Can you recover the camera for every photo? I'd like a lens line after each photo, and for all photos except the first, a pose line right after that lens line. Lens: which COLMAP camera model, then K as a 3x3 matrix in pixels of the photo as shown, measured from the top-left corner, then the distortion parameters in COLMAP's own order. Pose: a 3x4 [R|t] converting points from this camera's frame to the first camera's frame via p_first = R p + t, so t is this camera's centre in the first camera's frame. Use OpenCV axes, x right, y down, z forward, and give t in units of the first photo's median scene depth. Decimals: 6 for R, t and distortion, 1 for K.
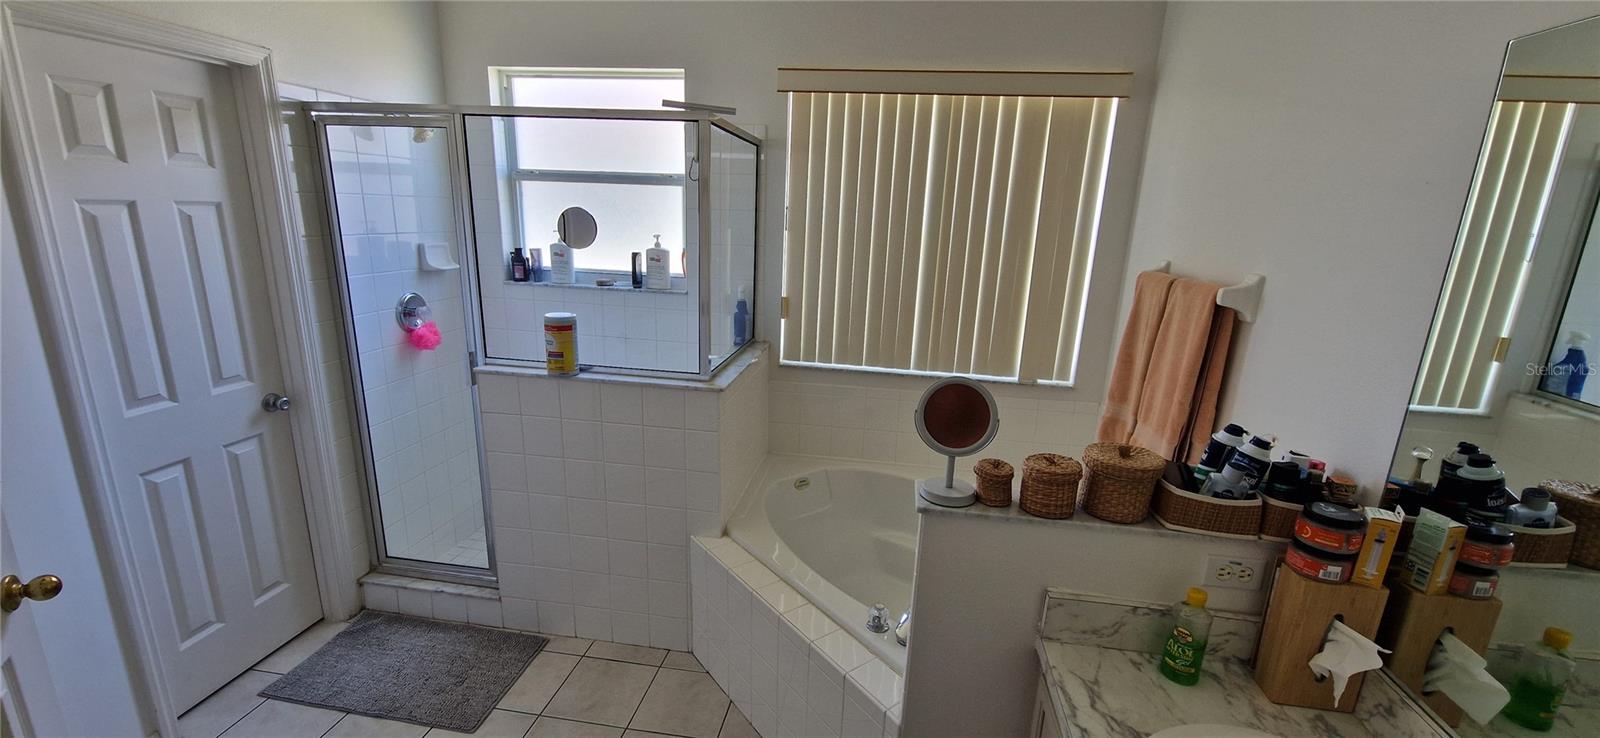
lens RADIAL K [[652.4, 0, 801.3], [0, 652.4, 381.1], [0, 0, 1]] dist [0.007198, -0.004654]
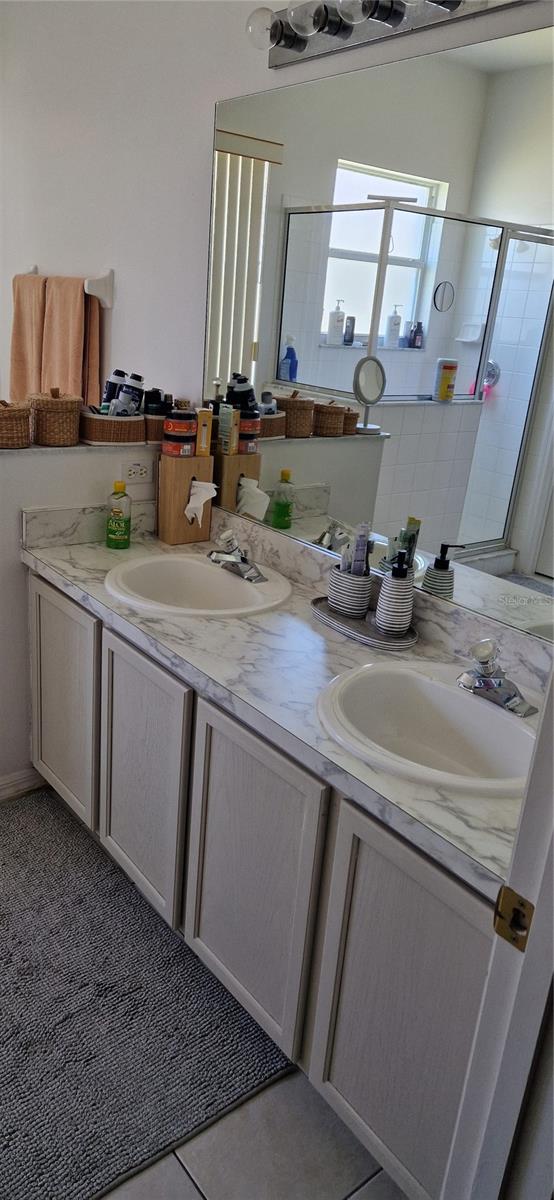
lens RADIAL K [[809.7, 0, 277.0], [0, 809.7, 600.0], [0, 0, 1]] dist [0.075850, -0.000331]
pose [[0.677049, -0.235357, 0.697289, -0.484712], [0.134397, 0.971091, 0.197279, 0.261200], [-0.723562, -0.039854, 0.689108, -0.519017]]
